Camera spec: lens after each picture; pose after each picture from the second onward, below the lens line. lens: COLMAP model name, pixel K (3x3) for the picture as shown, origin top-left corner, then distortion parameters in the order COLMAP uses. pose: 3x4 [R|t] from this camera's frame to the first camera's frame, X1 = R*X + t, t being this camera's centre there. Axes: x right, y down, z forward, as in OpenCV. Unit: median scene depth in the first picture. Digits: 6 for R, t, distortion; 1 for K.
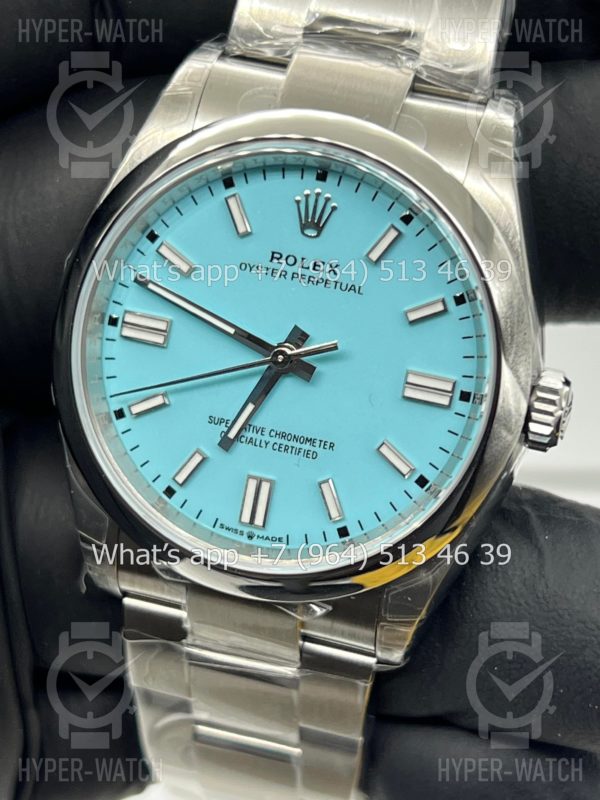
lens RADIAL K [[1889.5, 0, 299.3], [0, 1889.5, 407.6], [0, 0, 1]] dist [0.271237, 0.000000]
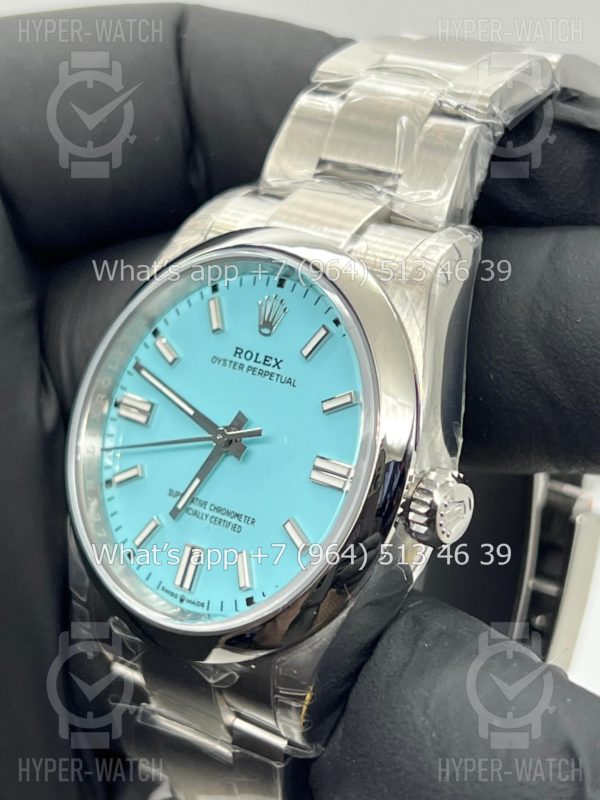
lens RADIAL K [[1889.5, 0, 300.3], [0, 1889.5, 398.1], [0, 0, 1]] dist [0.271237, 0.000000]
pose [[0.899179, 0.070205, -0.431913, 0.504362], [-0.166819, 0.967502, -0.190029, 0.153168], [0.404536, 0.242922, 0.881669, 0.031685]]
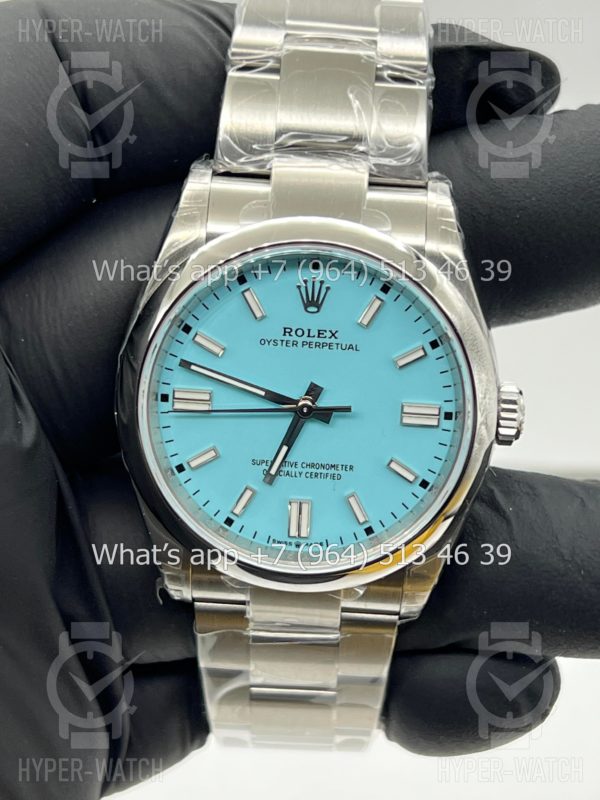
lens RADIAL K [[1889.5, 0, 305.1], [0, 1889.5, 394.8], [0, 0, 1]] dist [0.271237, 0.000000]
pose [[0.974556, -0.165144, 0.151553, -0.200932], [0.149079, 0.982470, 0.111924, -0.177867], [-0.167380, -0.086483, 0.982092, -0.263752]]
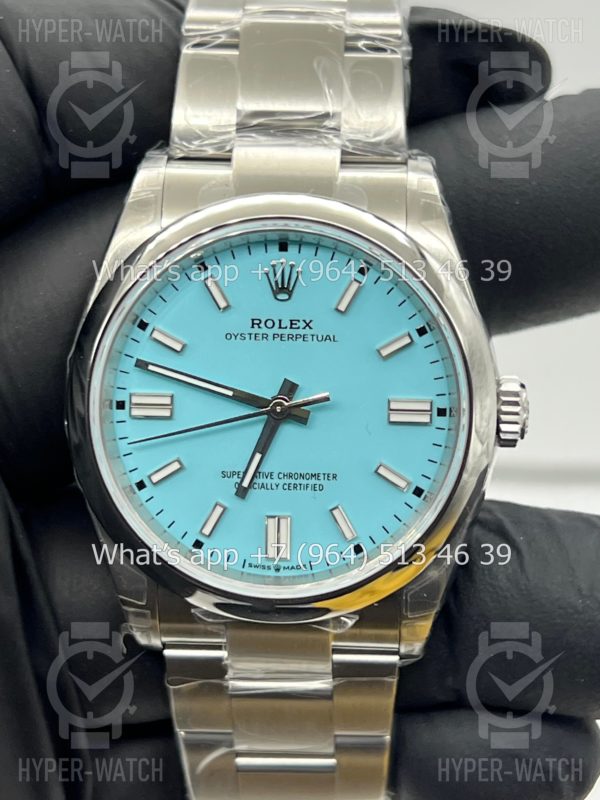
lens RADIAL K [[1889.5, 0, 300.1], [0, 1889.5, 408.3], [0, 0, 1]] dist [0.271237, 0.000000]
pose [[0.971852, -0.181064, 0.150732, -0.166693], [0.187159, 0.981954, -0.027167, 0.006856], [-0.143093, 0.054613, 0.988201, -0.127778]]
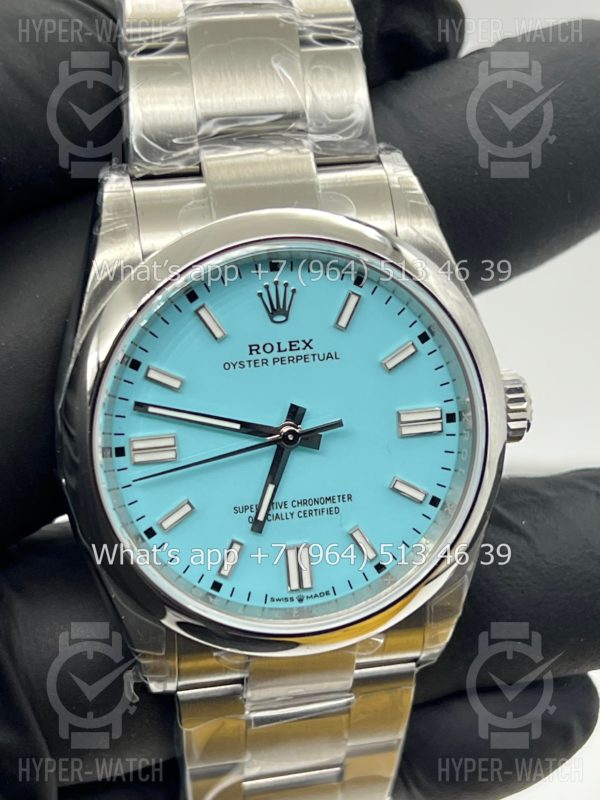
lens RADIAL K [[1889.5, 0, 298.6], [0, 1889.5, 401.2], [0, 0, 1]] dist [0.271237, 0.000000]
pose [[0.891261, -0.309518, 0.331439, -0.354799], [0.288299, 0.950881, 0.112735, -0.164652], [-0.350053, -0.004923, 0.936717, -0.021192]]
